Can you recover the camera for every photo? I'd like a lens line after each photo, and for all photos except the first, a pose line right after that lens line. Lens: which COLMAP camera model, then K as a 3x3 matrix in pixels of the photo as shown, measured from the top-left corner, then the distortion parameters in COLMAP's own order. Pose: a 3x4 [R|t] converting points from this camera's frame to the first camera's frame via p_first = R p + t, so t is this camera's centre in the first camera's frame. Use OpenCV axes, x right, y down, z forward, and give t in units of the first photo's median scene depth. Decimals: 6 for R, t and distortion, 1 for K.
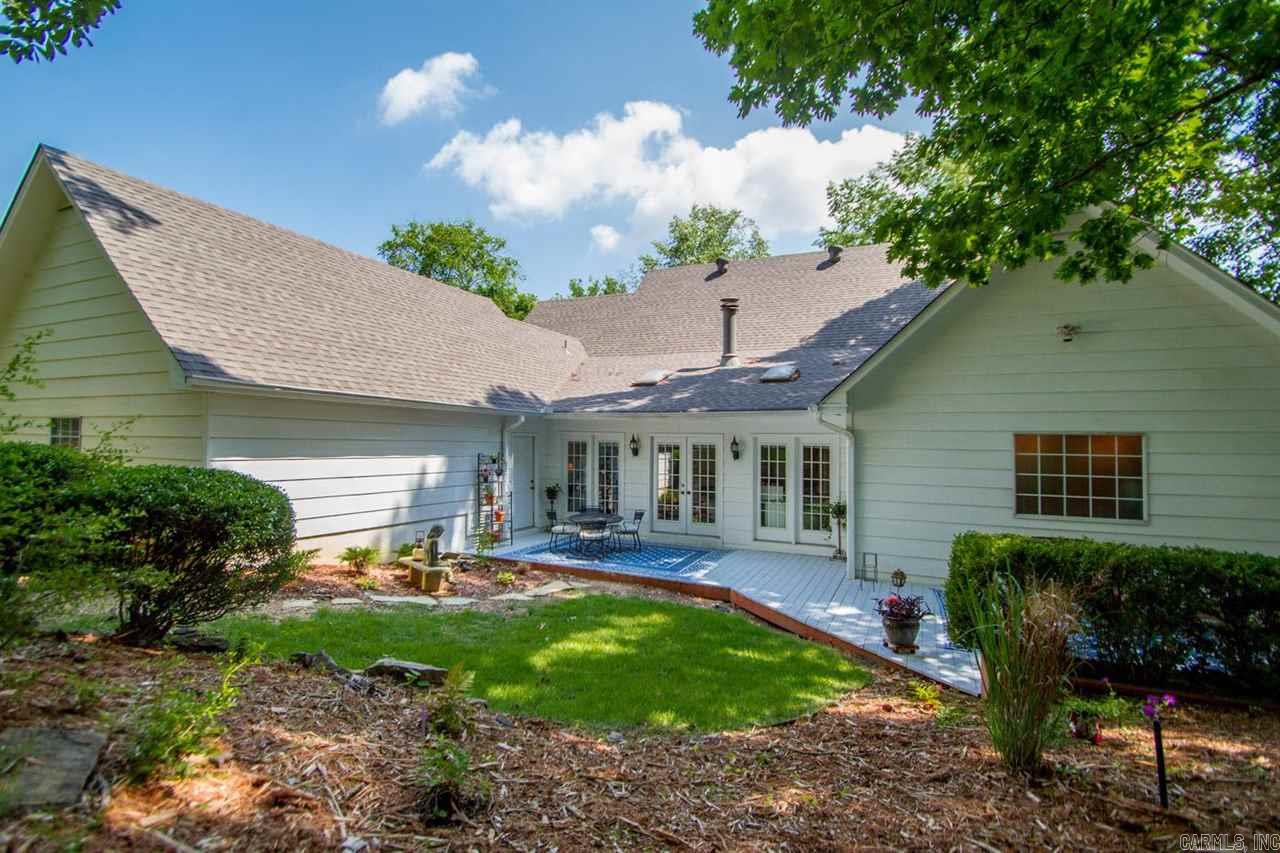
lens RADIAL K [[599.0, 0, 642.7], [0, 599.0, 429.3], [0, 0, 1]] dist [0.001490, -0.000368]
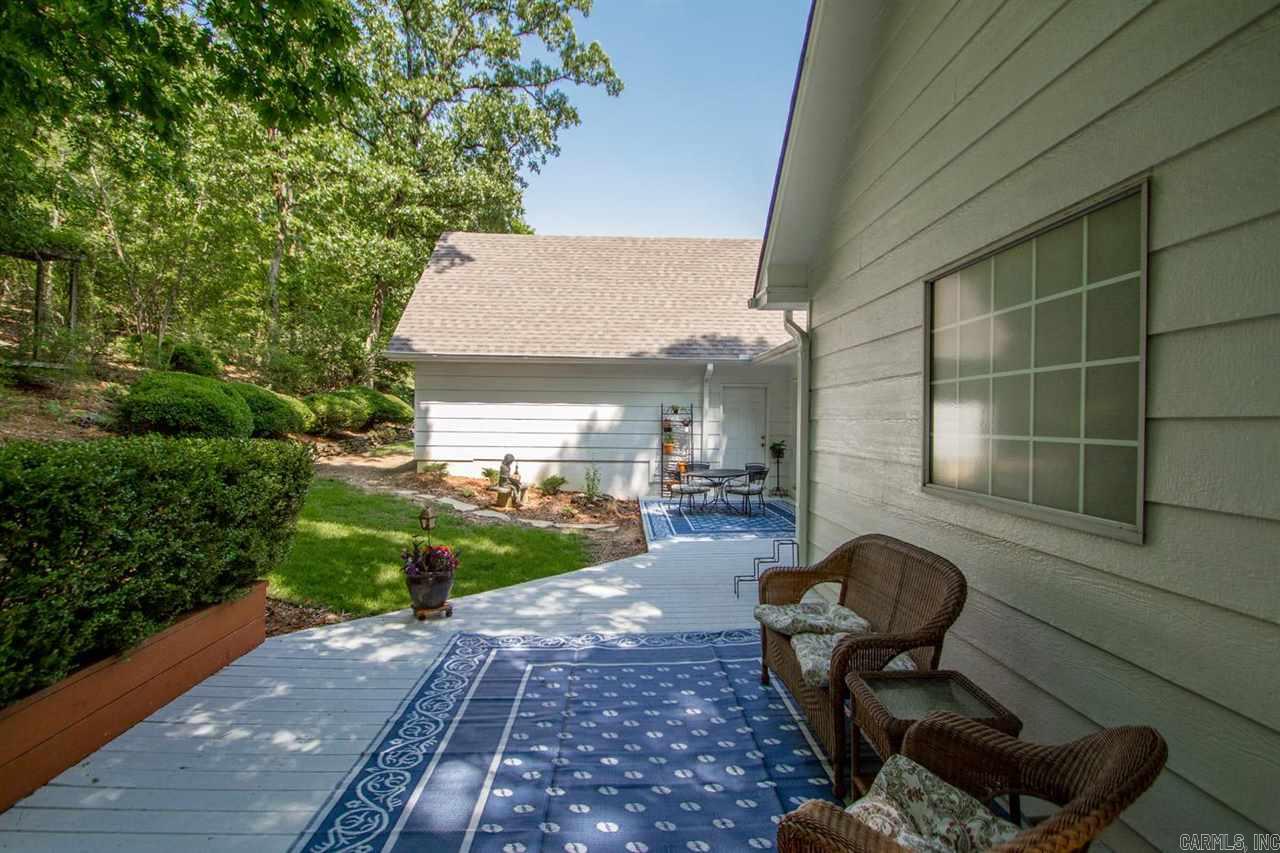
lens RADIAL K [[646.2, 0, 657.8], [0, 646.2, 427.8], [0, 0, 1]] dist [0.000069, -0.000162]
pose [[0.444639, -0.005098, -0.895695, 0.709562], [0.014436, 0.999895, 0.001475, 0.080151], [0.895594, -0.013586, 0.444666, 0.504056]]
